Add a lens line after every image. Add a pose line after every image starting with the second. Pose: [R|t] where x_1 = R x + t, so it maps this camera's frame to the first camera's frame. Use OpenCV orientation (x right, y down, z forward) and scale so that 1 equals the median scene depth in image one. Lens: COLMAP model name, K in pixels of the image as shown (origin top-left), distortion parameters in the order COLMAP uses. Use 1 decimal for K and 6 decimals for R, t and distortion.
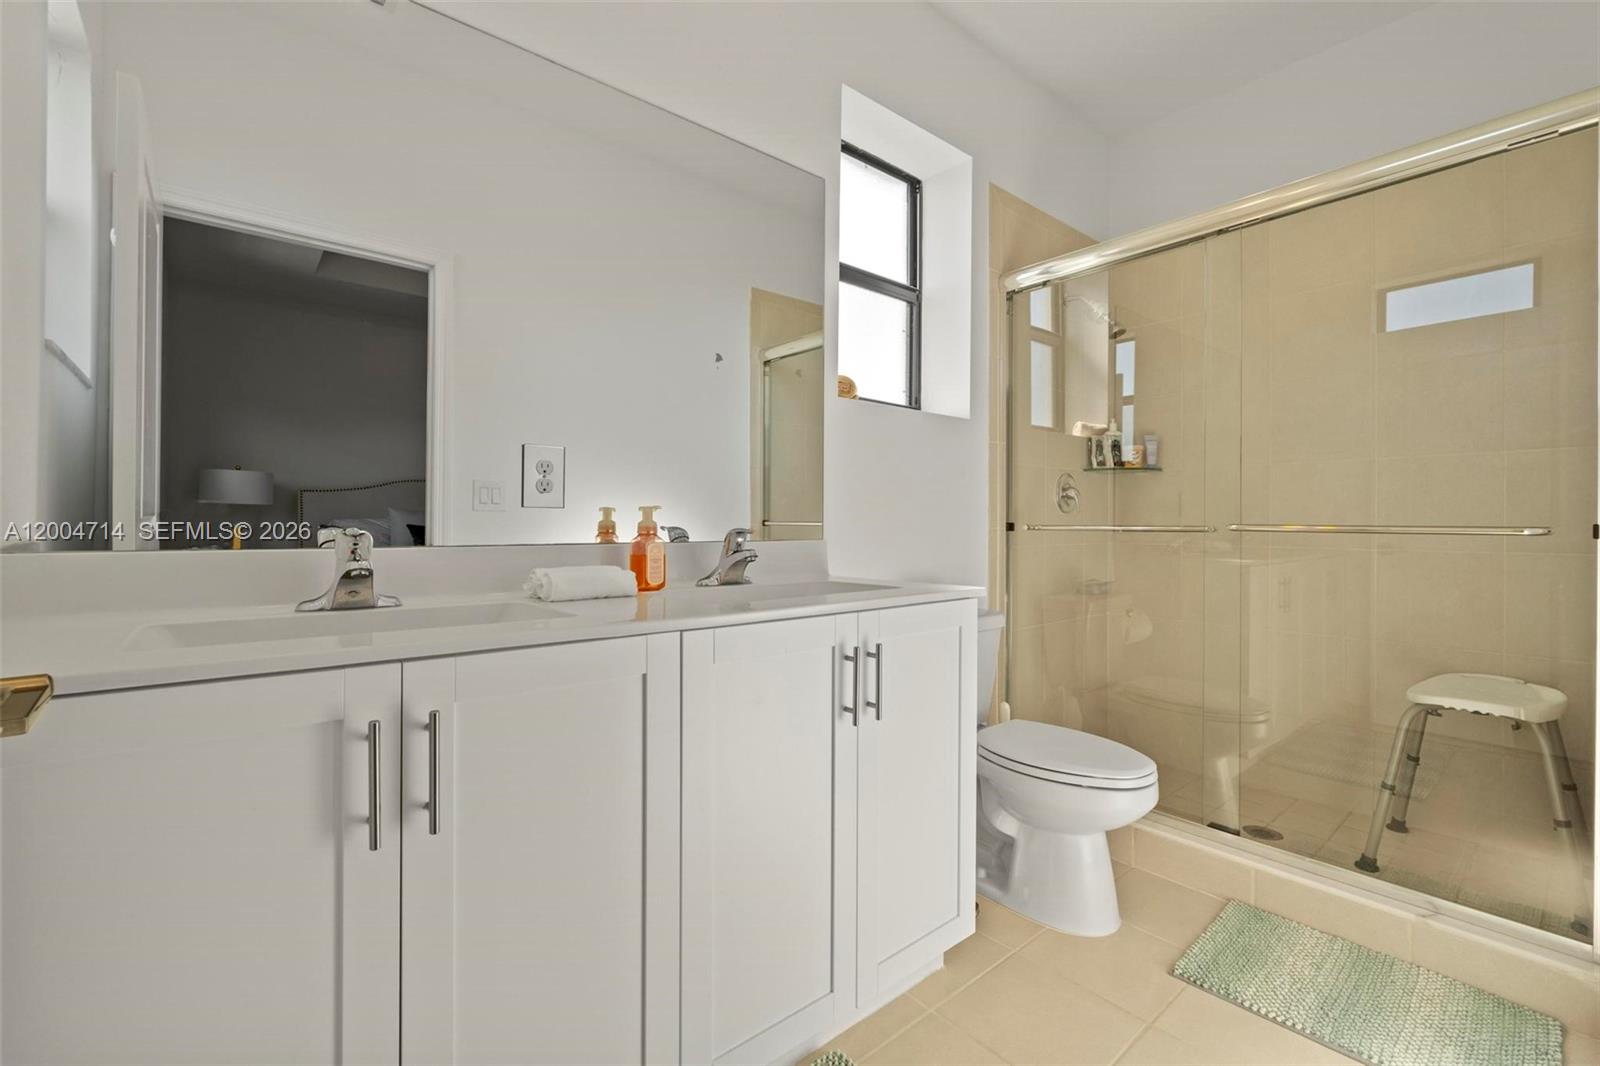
lens RADIAL K [[695.5, 0, 800.5], [0, 695.5, 533.1], [0, 0, 1]] dist [-0.000846, 0.000575]
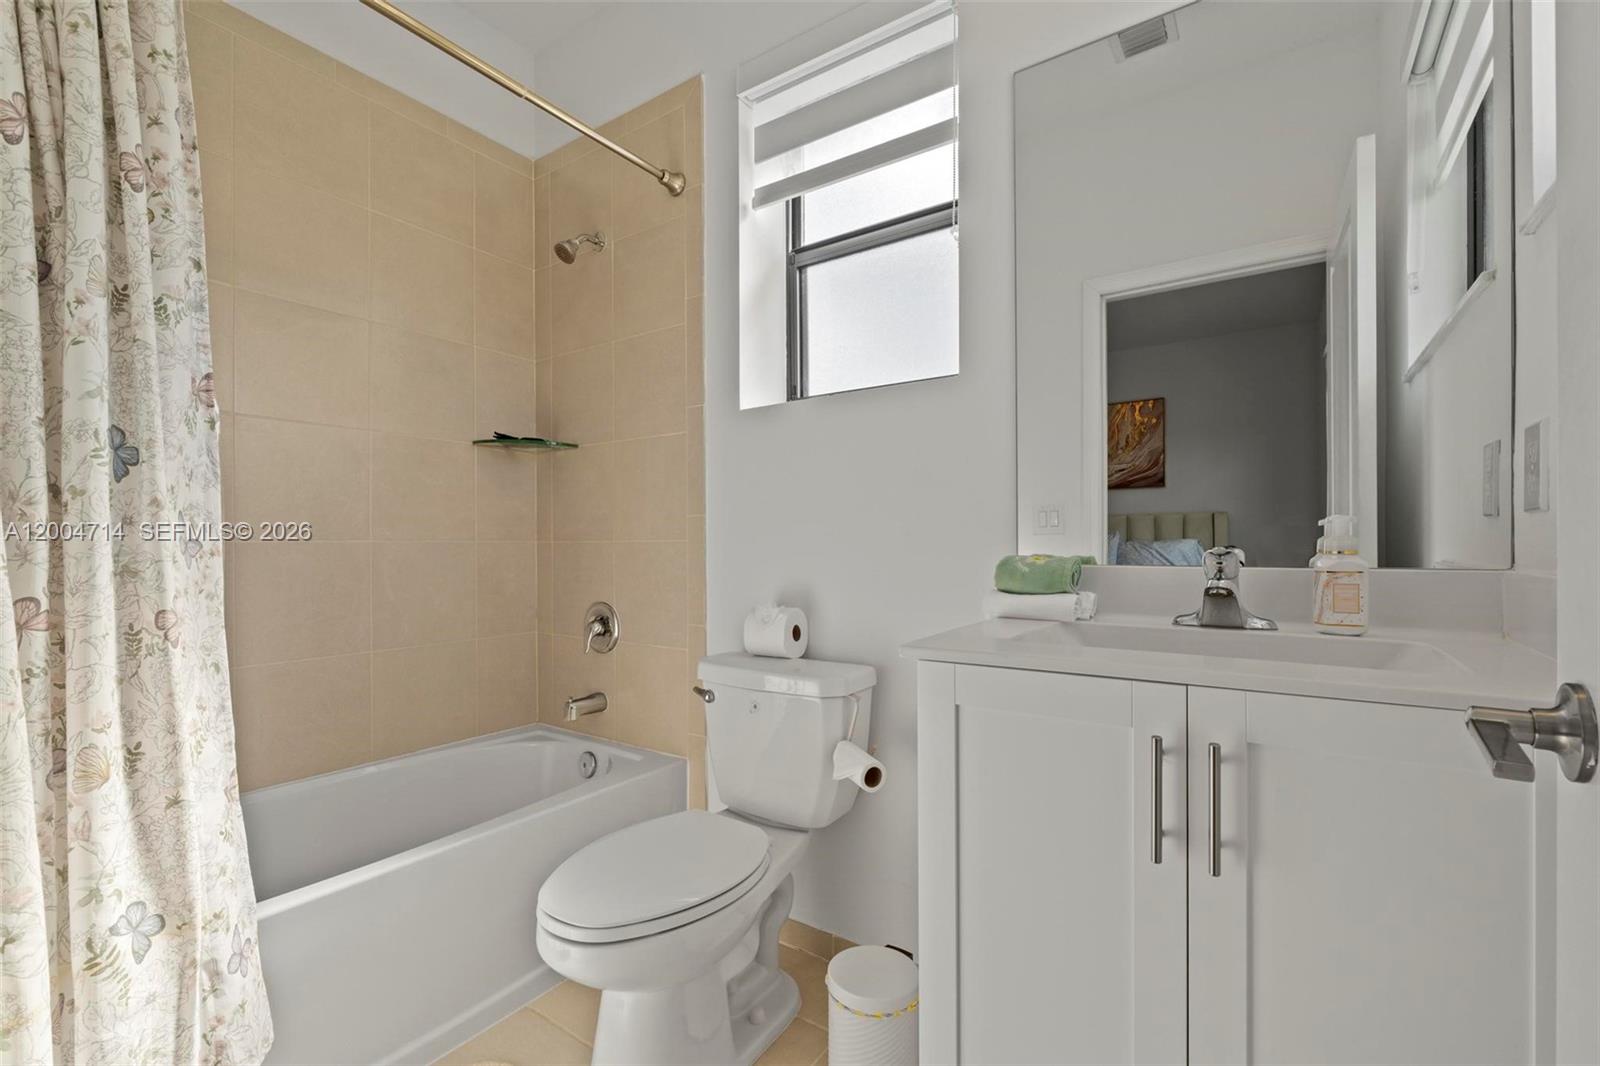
lens RADIAL K [[695.5, 0, 801.1], [0, 695.5, 529.3], [0, 0, 1]] dist [-0.000846, 0.000575]
pose [[0.236572, -0.027486, -0.971225, 0.198234], [-0.003981, 0.999564, -0.029258, -0.001235], [0.971606, 0.010788, 0.236359, 0.170195]]
